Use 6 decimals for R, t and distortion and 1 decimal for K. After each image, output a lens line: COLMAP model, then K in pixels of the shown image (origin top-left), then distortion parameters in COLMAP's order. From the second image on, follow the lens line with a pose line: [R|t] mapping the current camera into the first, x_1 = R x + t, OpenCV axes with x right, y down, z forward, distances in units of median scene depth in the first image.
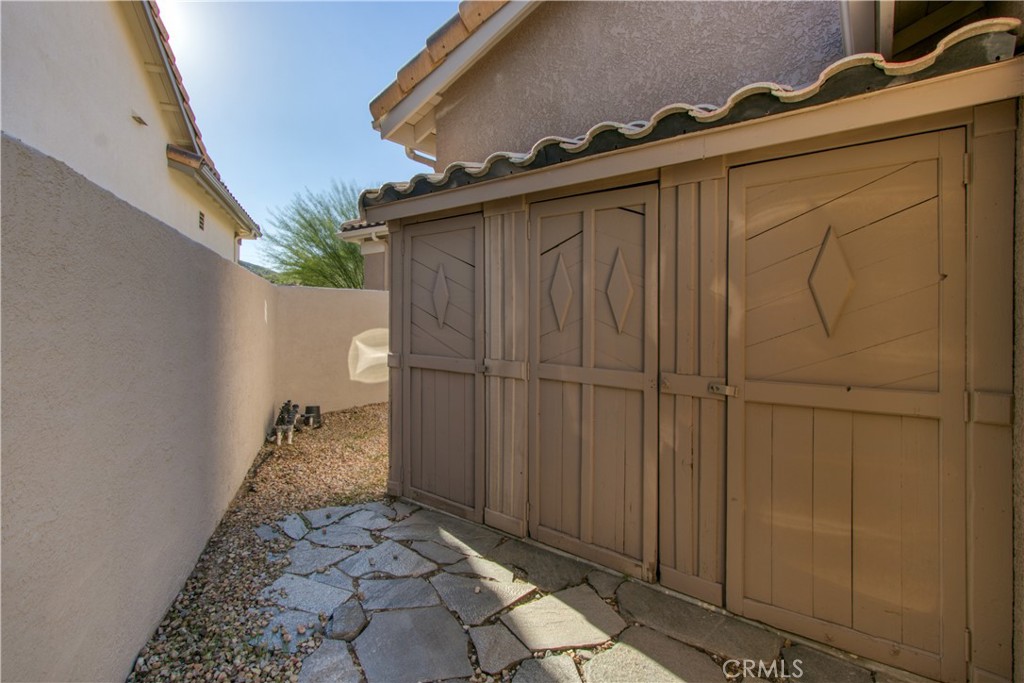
lens RADIAL K [[469.2, 0, 512.3], [0, 469.2, 326.5], [0, 0, 1]] dist [0.000173, 0.000040]
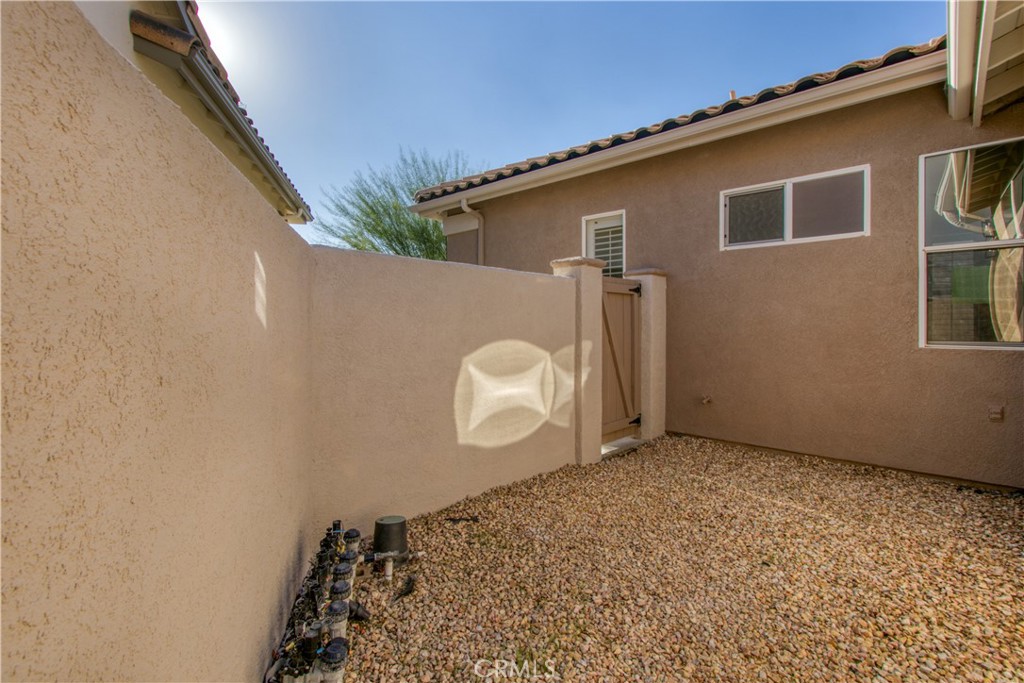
lens RADIAL K [[473.0, 0, 512.0], [0, 473.0, 341.5], [0, 0, 1]] dist [-0.000210, -0.000108]
pose [[0.993377, 0.000340, -0.114903, -0.147496], [0.000503, 0.999973, 0.007308, 0.000887], [0.114902, -0.007318, 0.993350, 0.324450]]
